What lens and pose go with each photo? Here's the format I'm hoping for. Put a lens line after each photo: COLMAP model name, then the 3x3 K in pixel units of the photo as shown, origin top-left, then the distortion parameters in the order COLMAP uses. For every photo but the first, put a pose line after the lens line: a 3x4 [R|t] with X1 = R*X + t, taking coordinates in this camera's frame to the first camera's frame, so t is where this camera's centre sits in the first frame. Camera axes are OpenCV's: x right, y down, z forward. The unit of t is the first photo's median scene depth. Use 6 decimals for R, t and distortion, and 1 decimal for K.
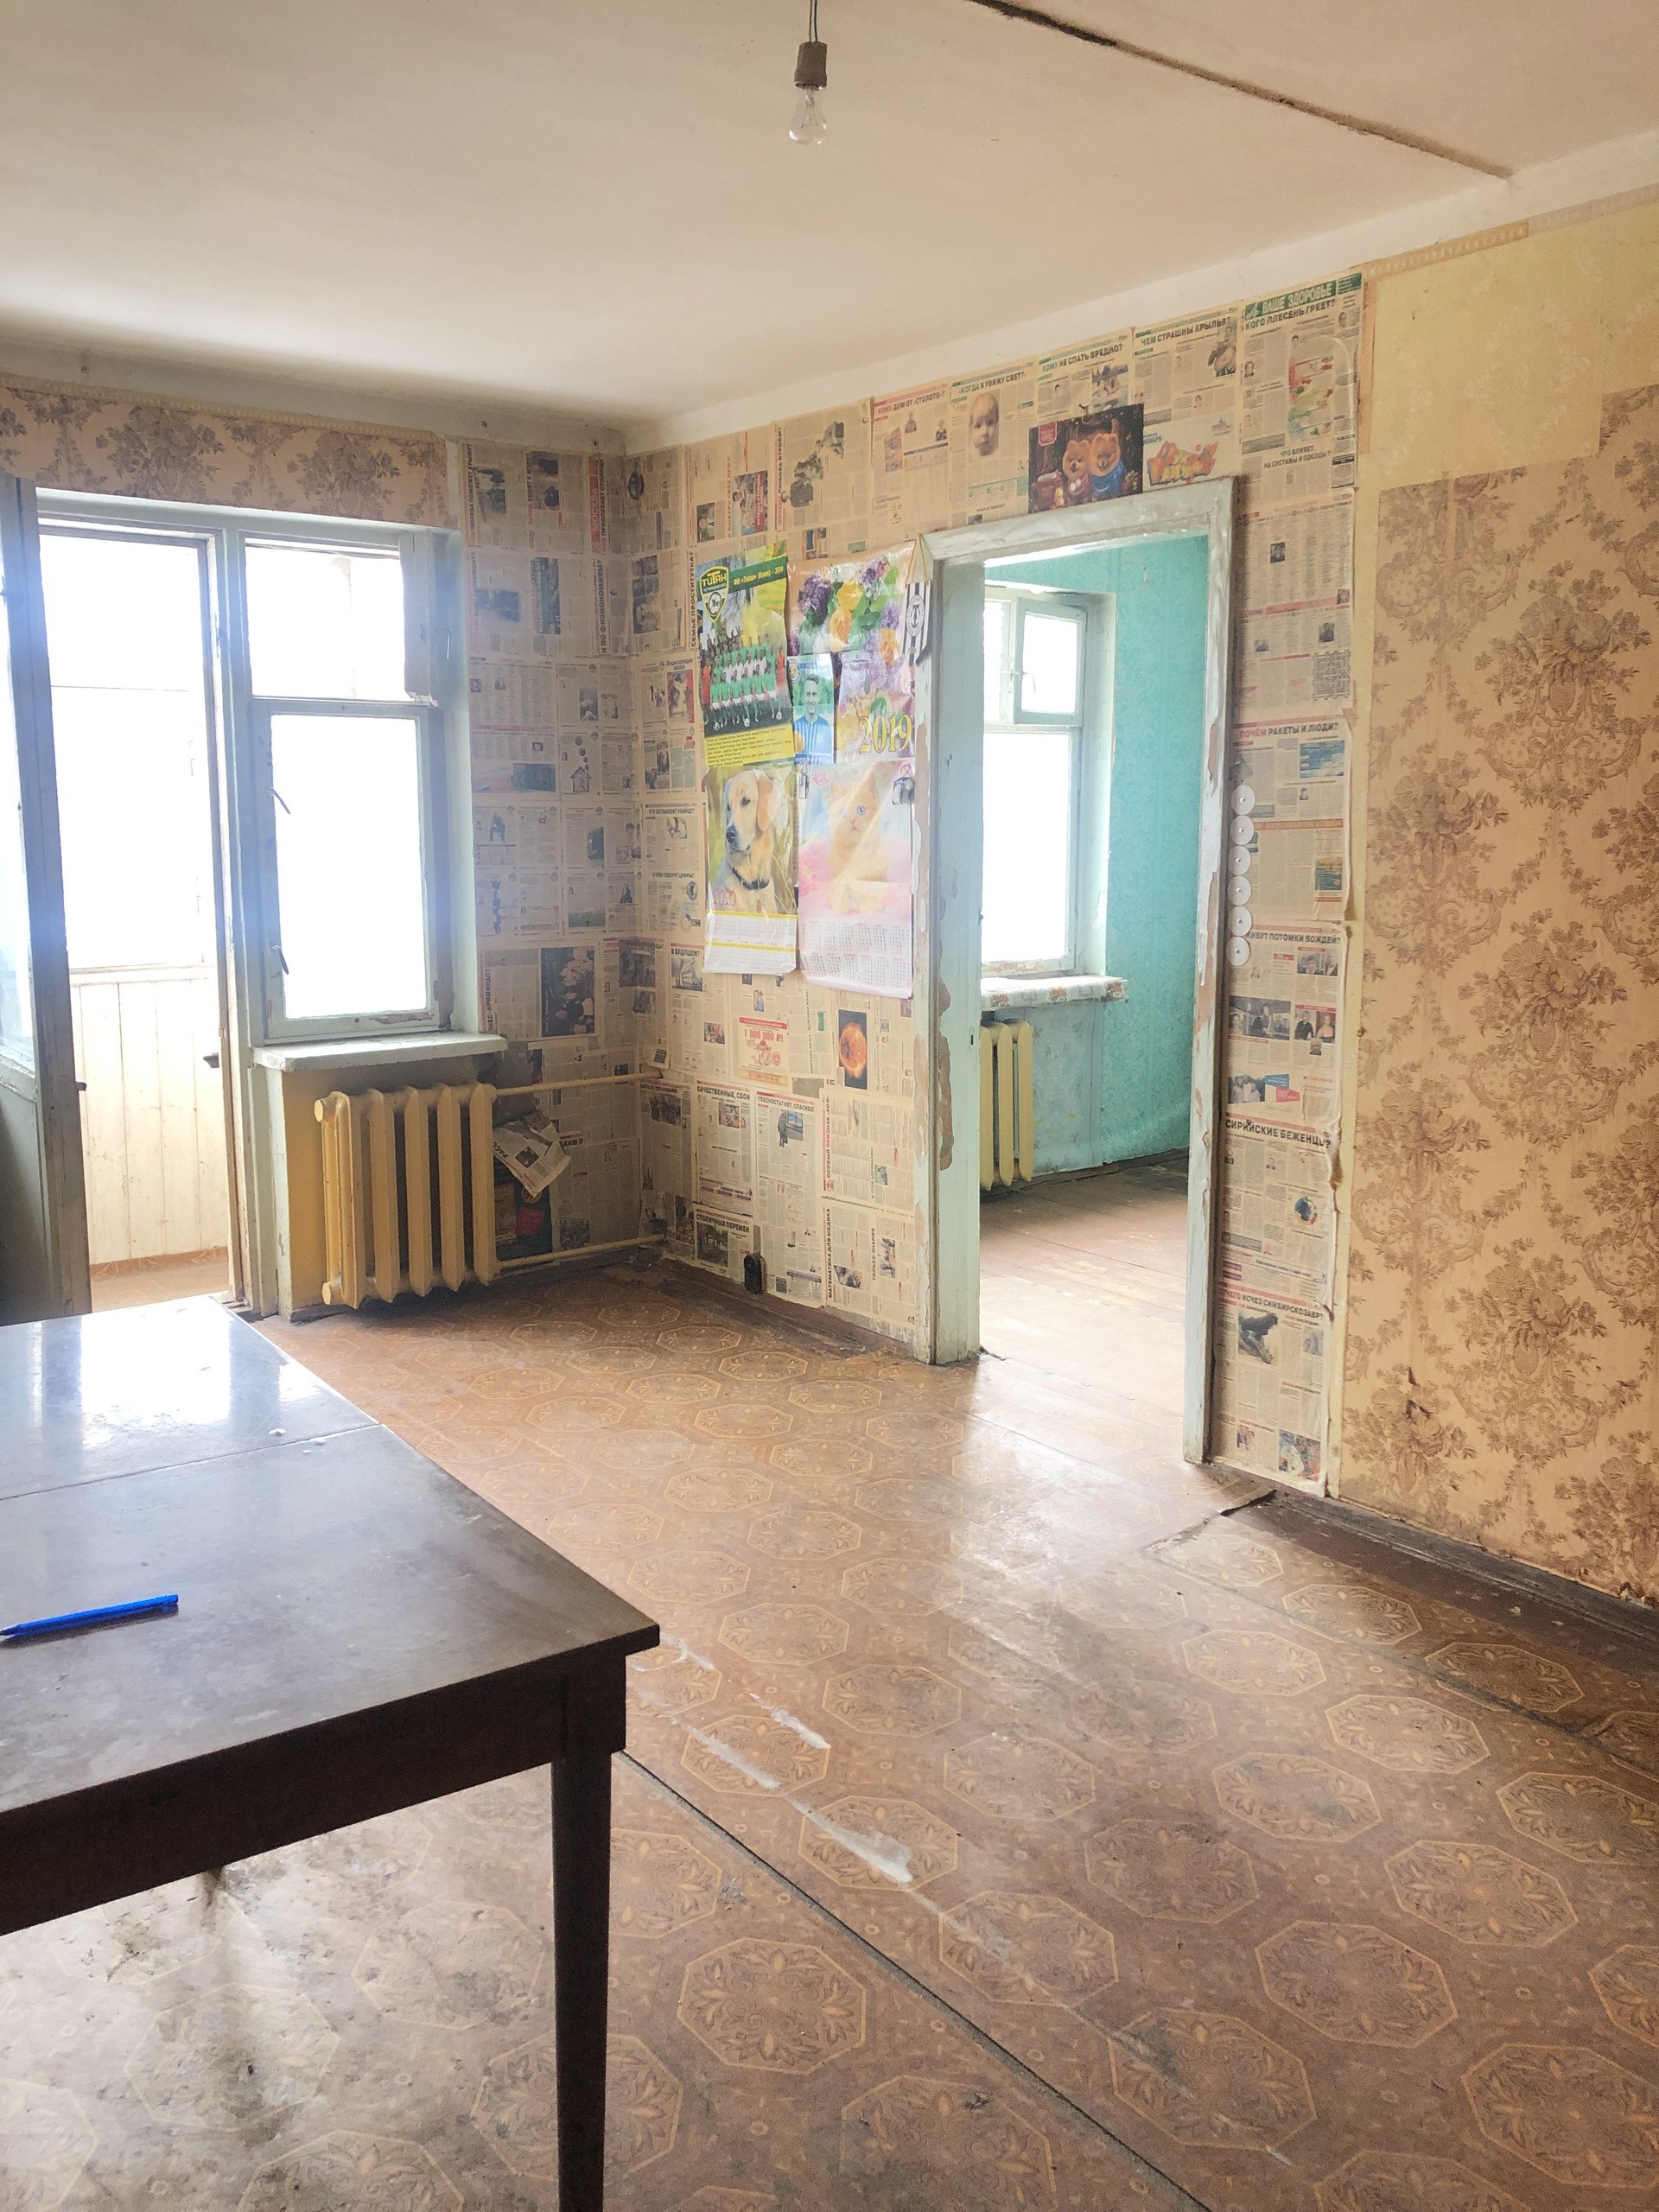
lens RADIAL K [[1779.5, 0, 831.3], [0, 1779.5, 1066.0], [0, 0, 1]] dist [0.005065, 0.010583]
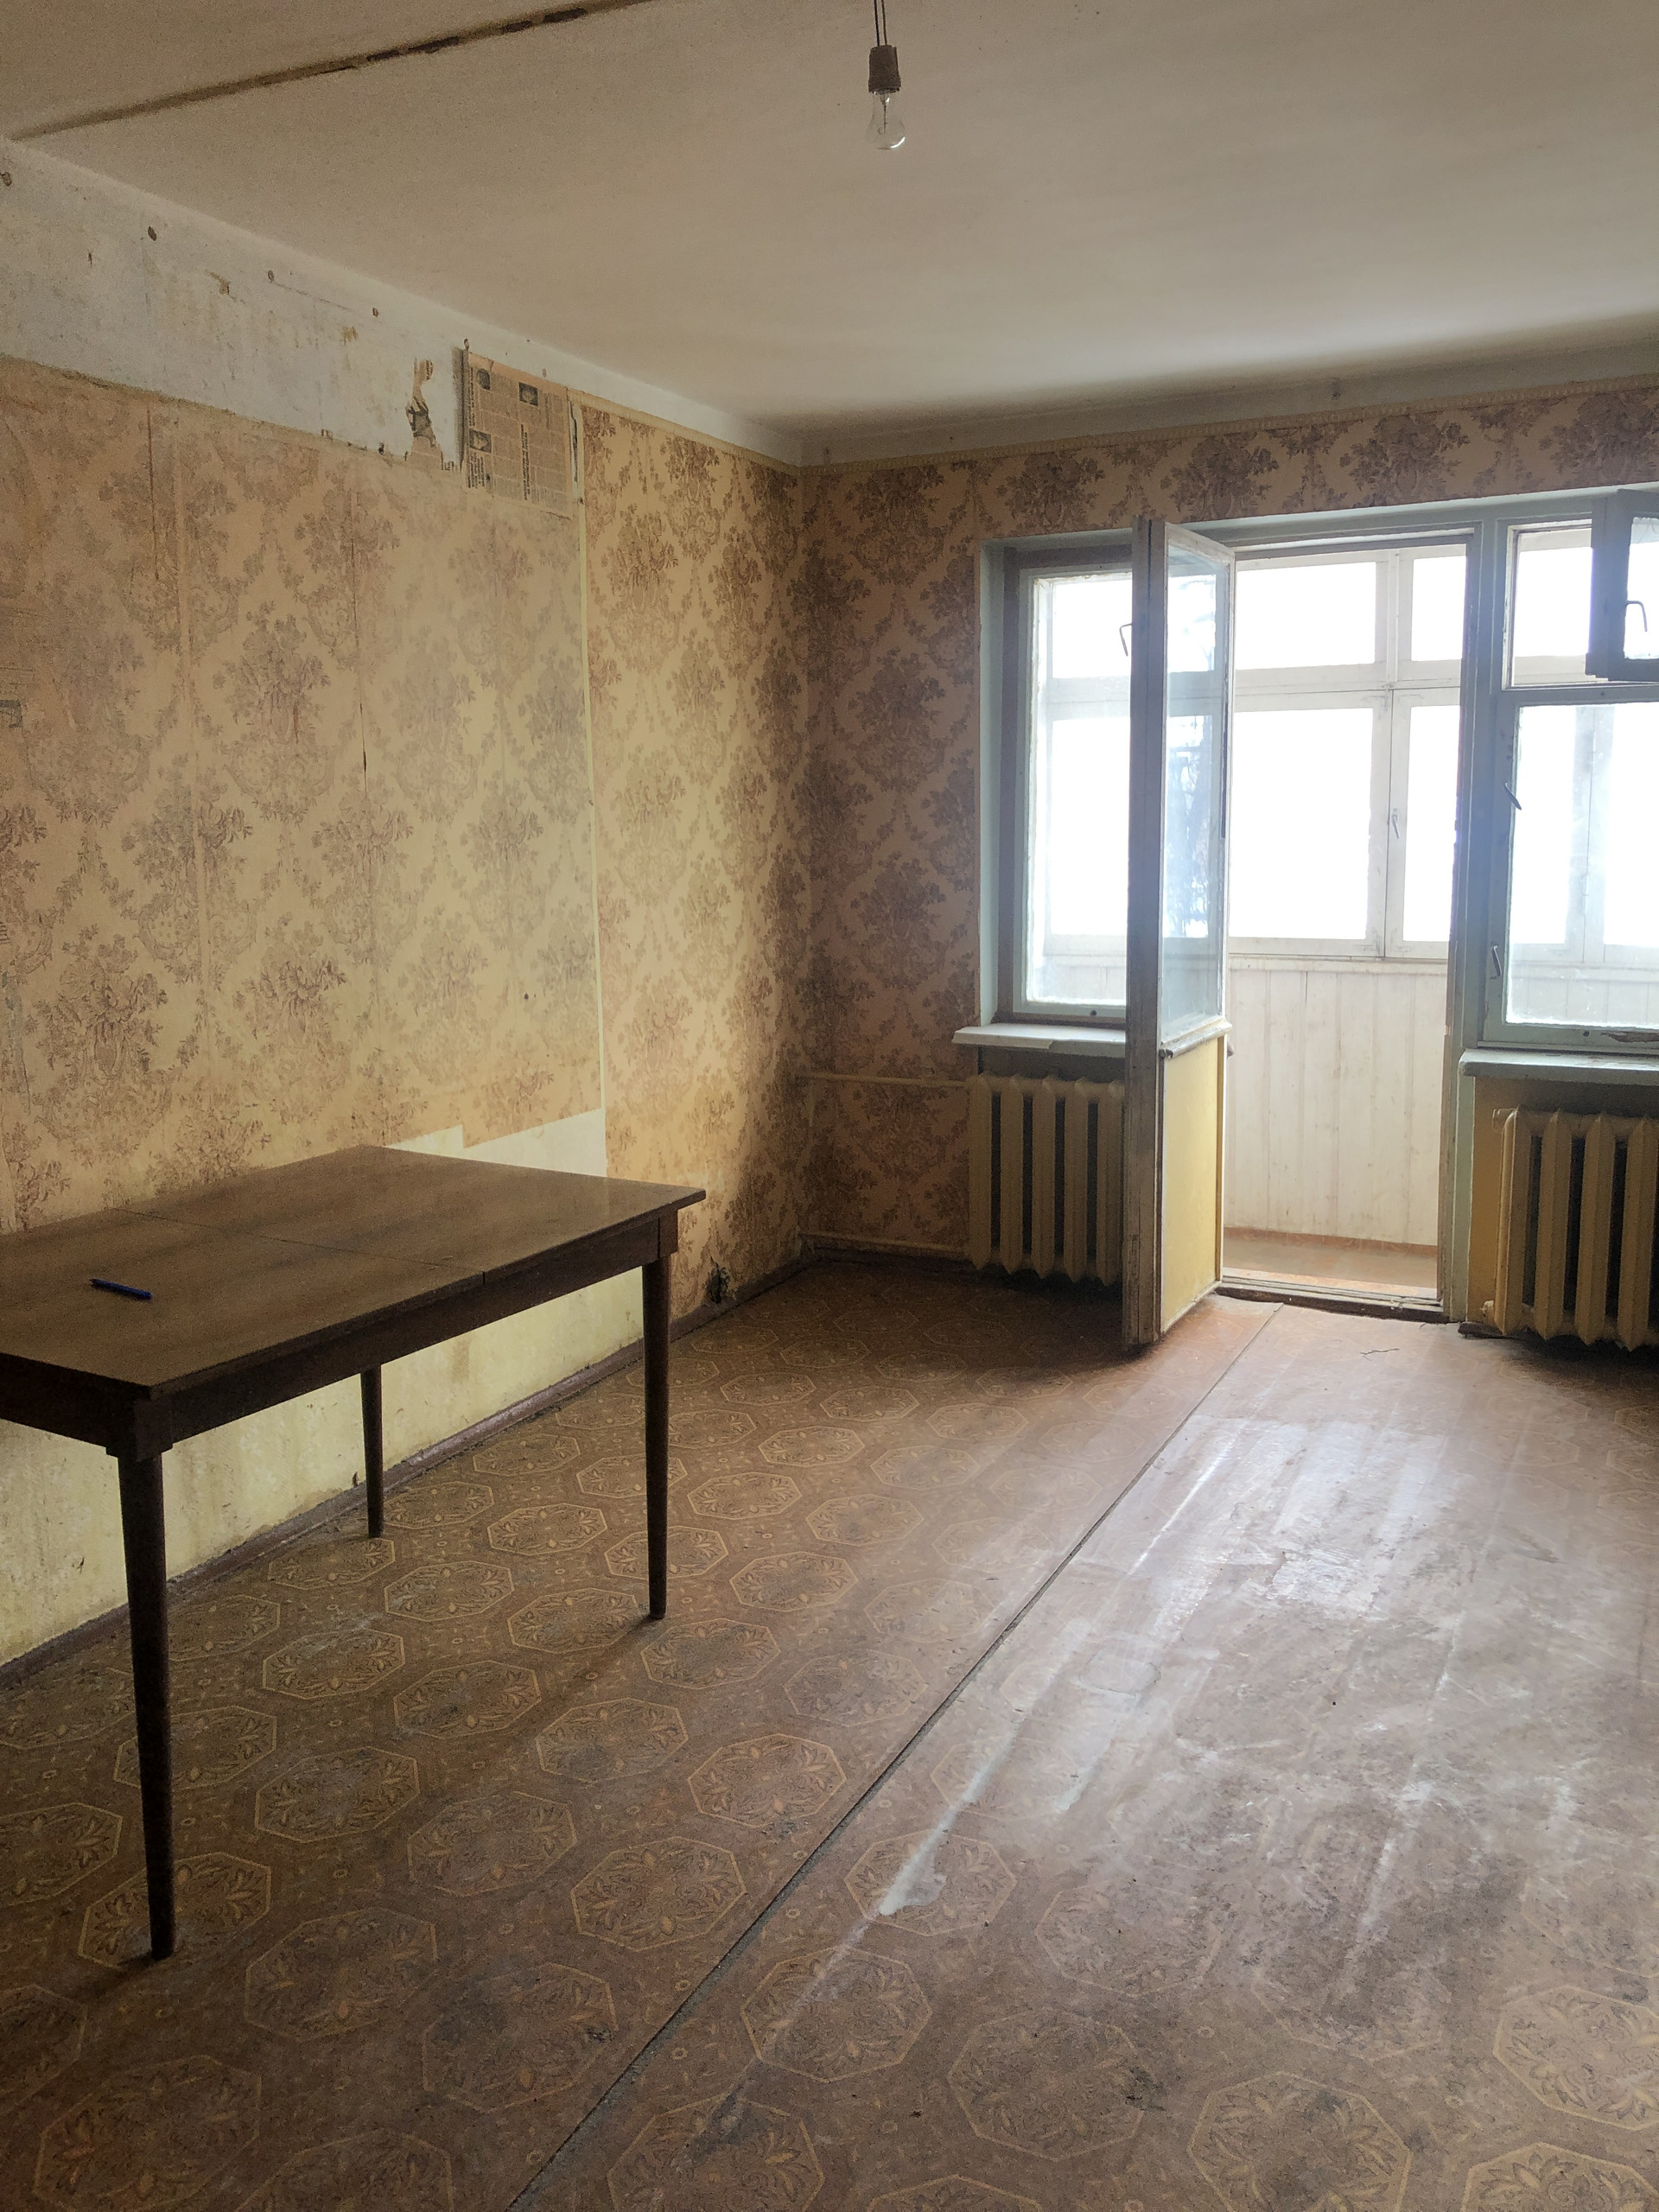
lens RADIAL K [[1804.0, 0, 826.9], [0, 1804.0, 1087.2], [0, 0, 1]] dist [0.005686, -0.011749]
pose [[0.425766, 0.132490, -0.895081, 0.469984], [-0.118533, 0.988864, 0.089989, -0.041606], [0.897036, 0.067782, 0.436730, 0.280411]]
